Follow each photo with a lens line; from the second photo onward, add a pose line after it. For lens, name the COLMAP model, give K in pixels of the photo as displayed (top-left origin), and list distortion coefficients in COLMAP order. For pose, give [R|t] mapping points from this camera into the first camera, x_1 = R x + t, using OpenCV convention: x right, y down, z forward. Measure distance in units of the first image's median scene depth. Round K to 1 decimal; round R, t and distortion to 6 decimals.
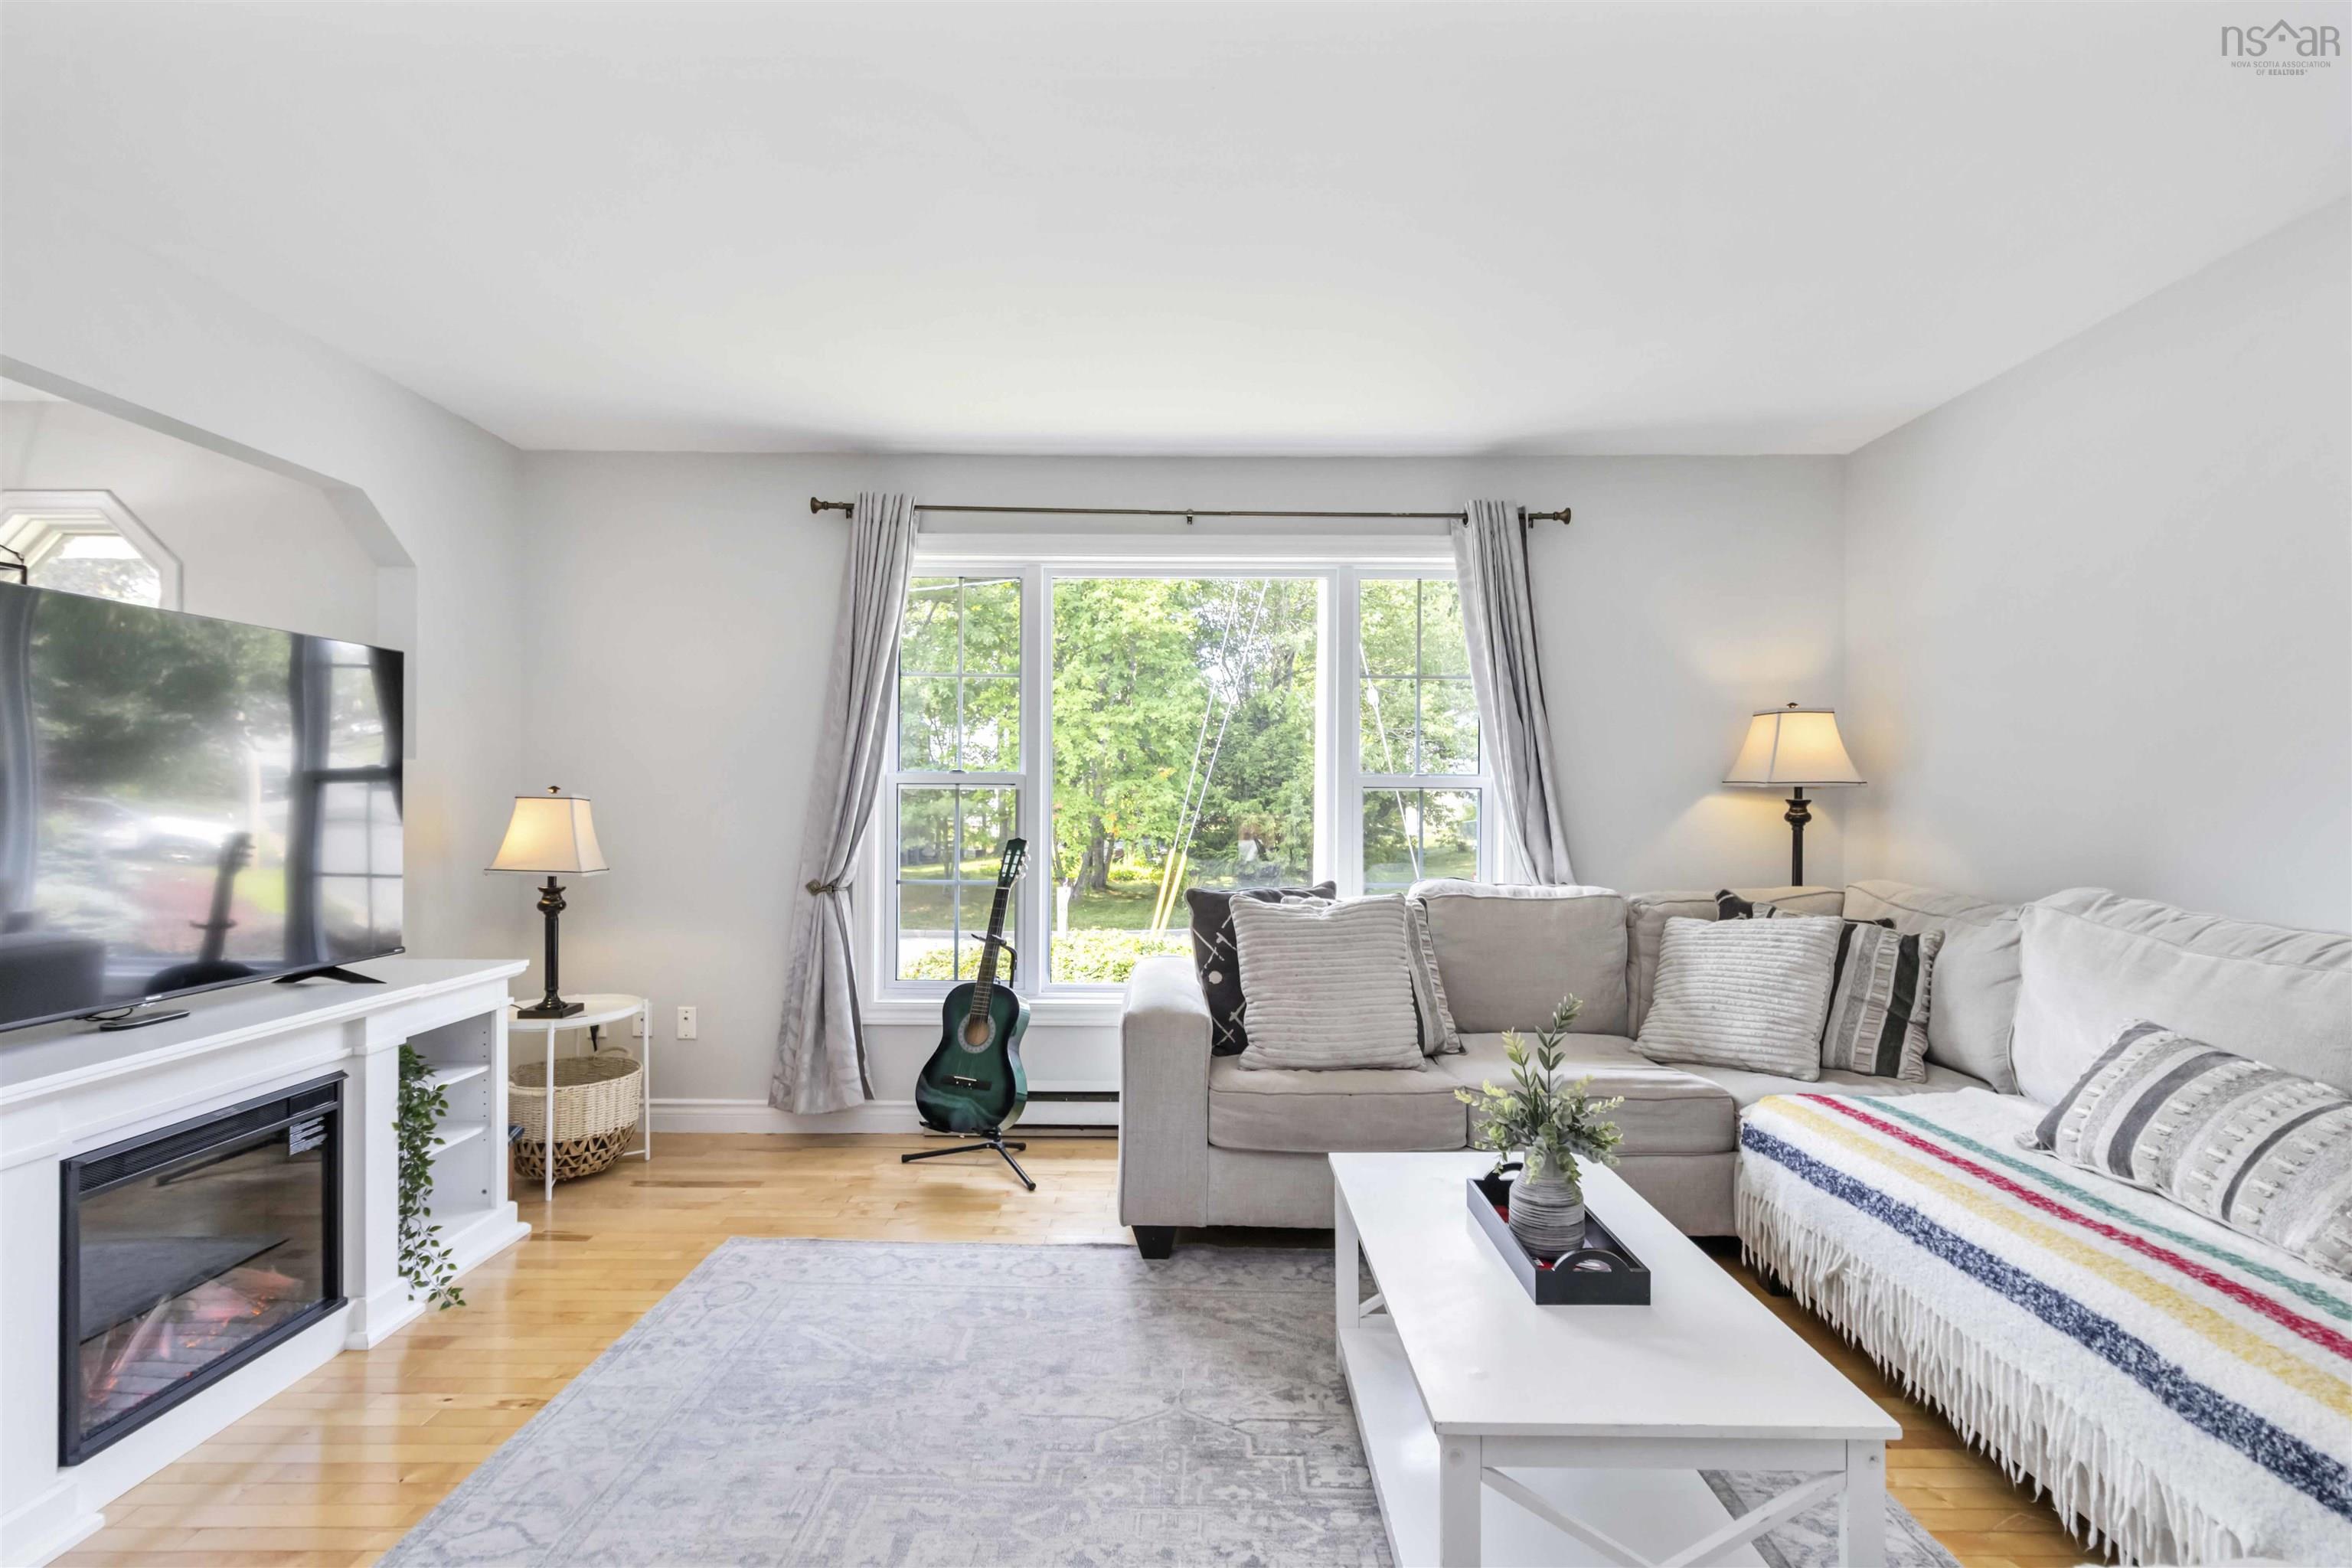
lens RADIAL K [[1098.1, 0, 1179.8], [0, 1098.1, 796.0], [0, 0, 1]] dist [0.005265, 0.000568]
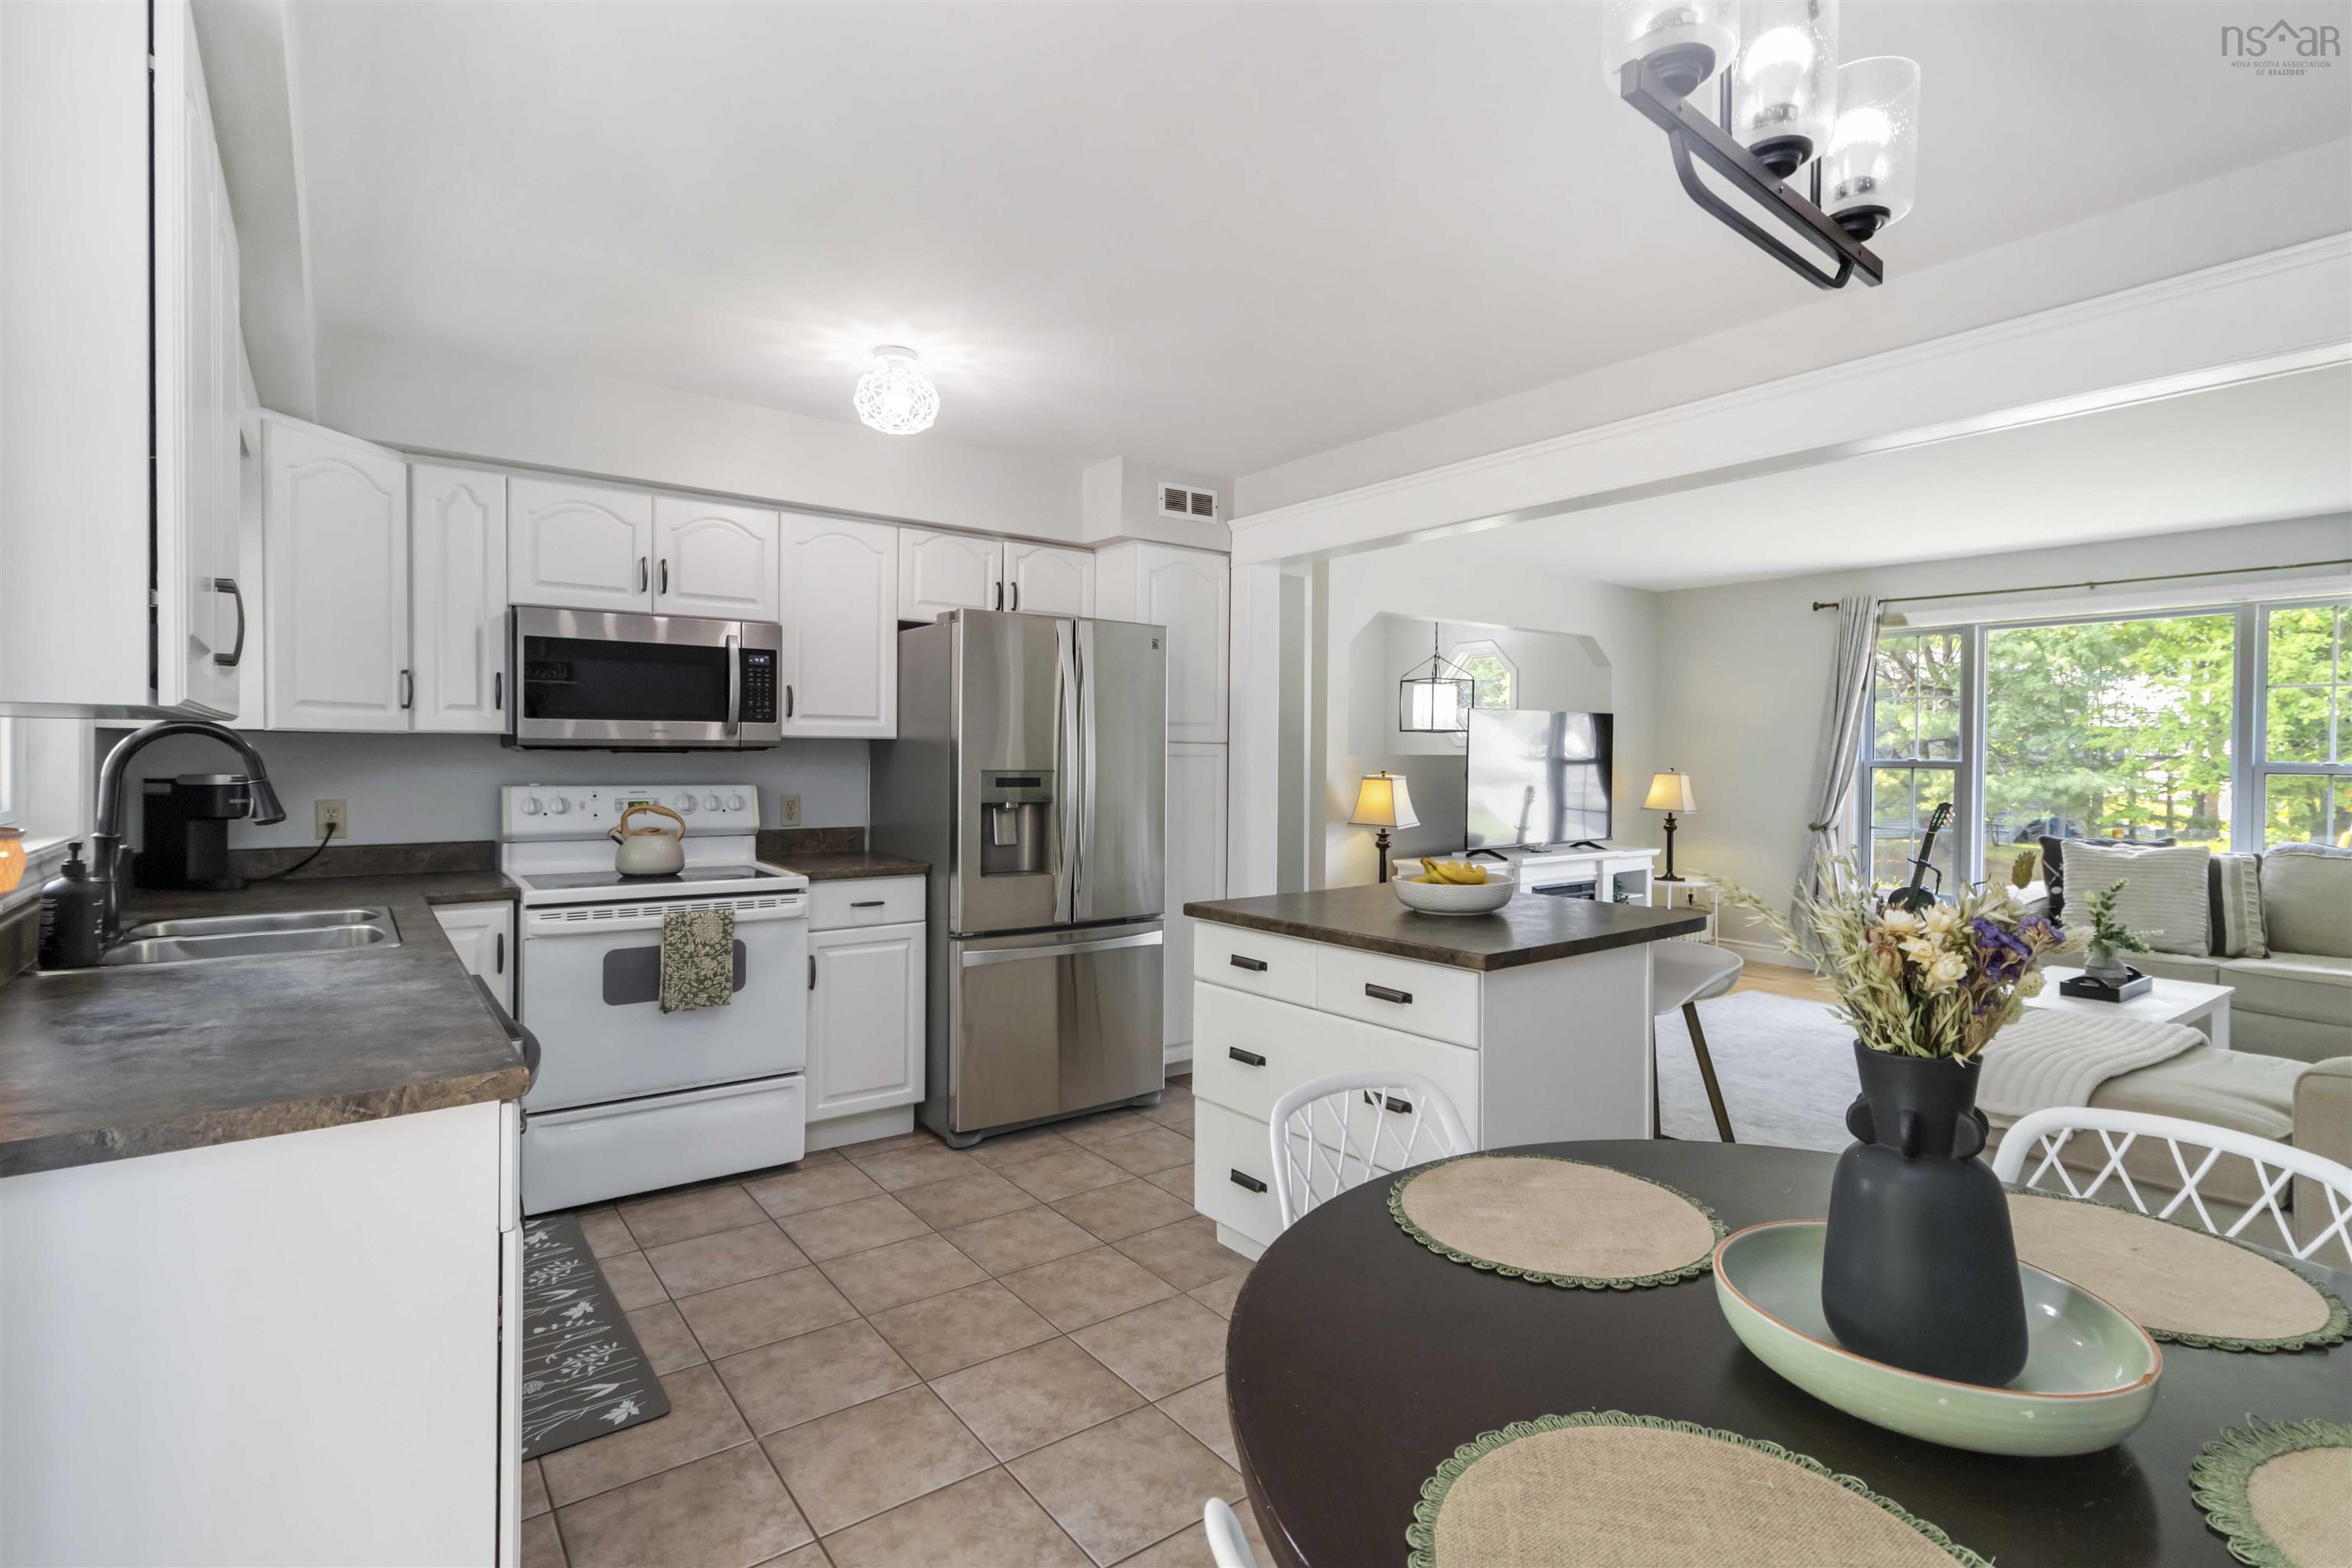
lens RADIAL K [[1118.1, 0, 1185.6], [0, 1118.1, 771.8], [0, 0, 1]] dist [0.006037, 0.000954]
pose [[0.606737, 0.012774, -0.794800, 0.541802], [-0.003776, 0.999906, 0.013188, -0.027080], [0.794894, -0.005001, 0.606728, -0.991291]]
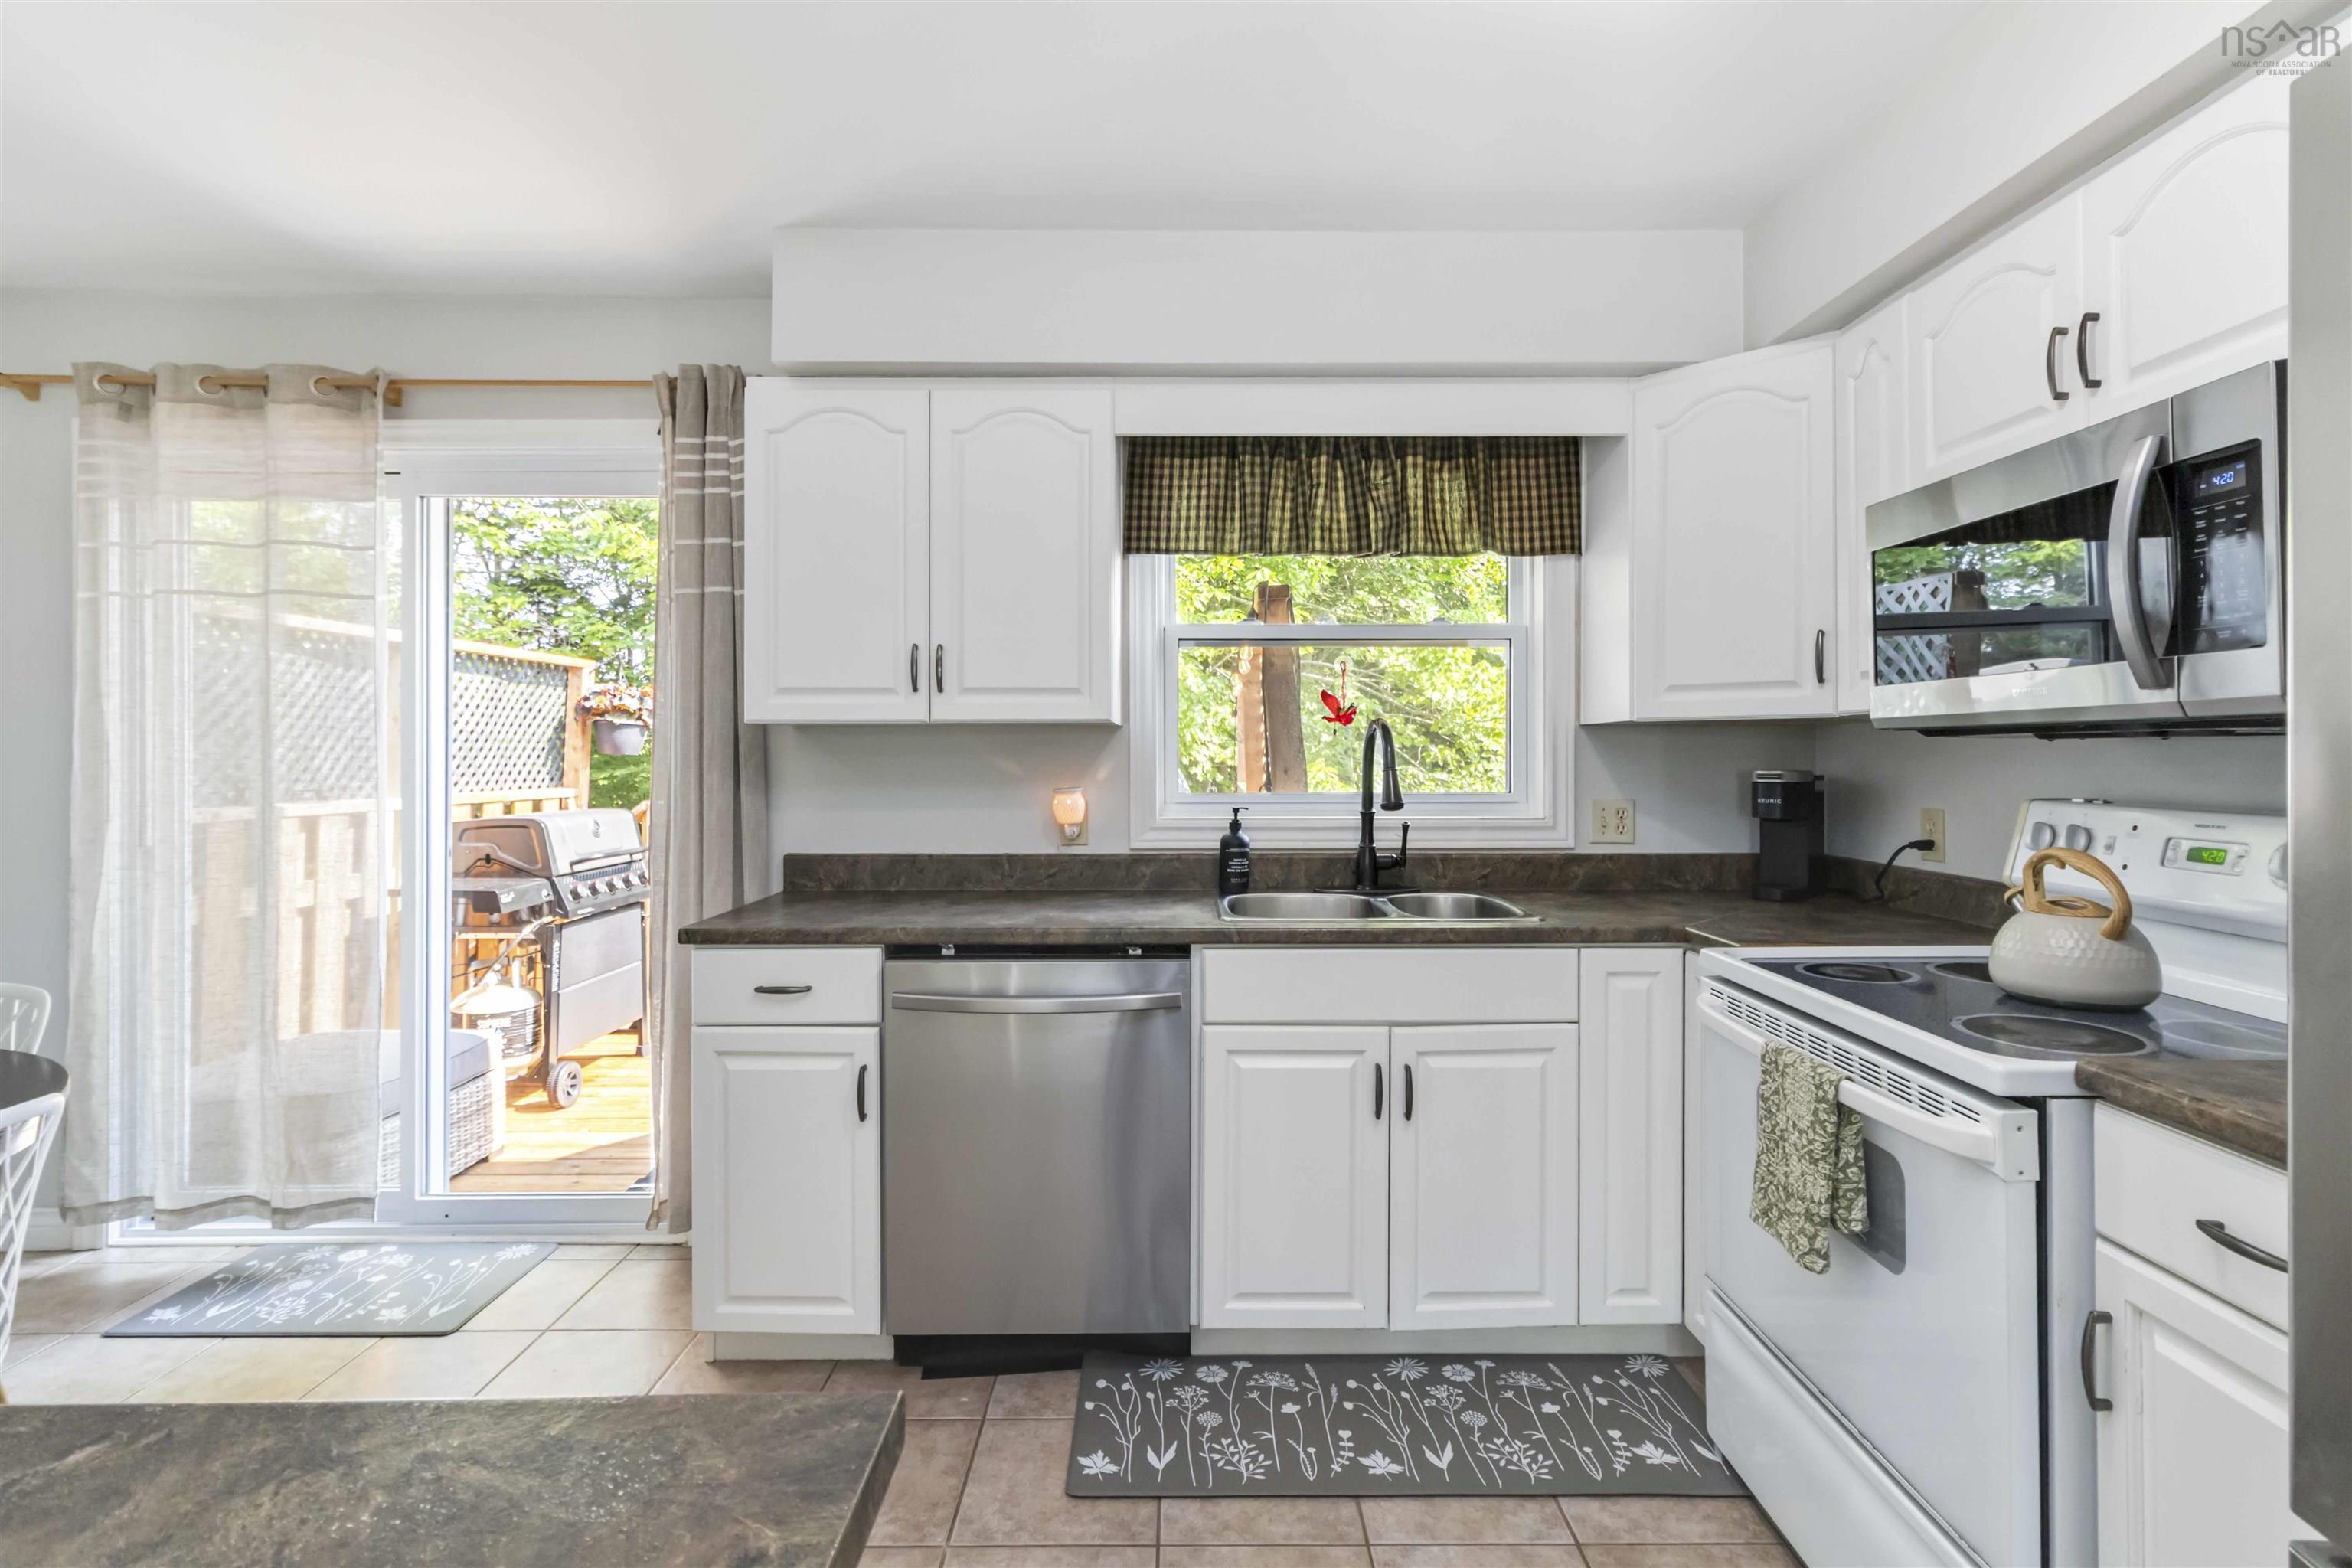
lens RADIAL K [[1122.0, 0, 1179.0], [0, 1122.0, 749.1], [0, 0, 1]] dist [0.003452, 0.000124]
pose [[-0.999931, -0.002577, -0.011478, -0.211813], [-0.002519, 0.999984, -0.005030, -0.020628], [0.011491, -0.005001, -0.999921, -0.254336]]
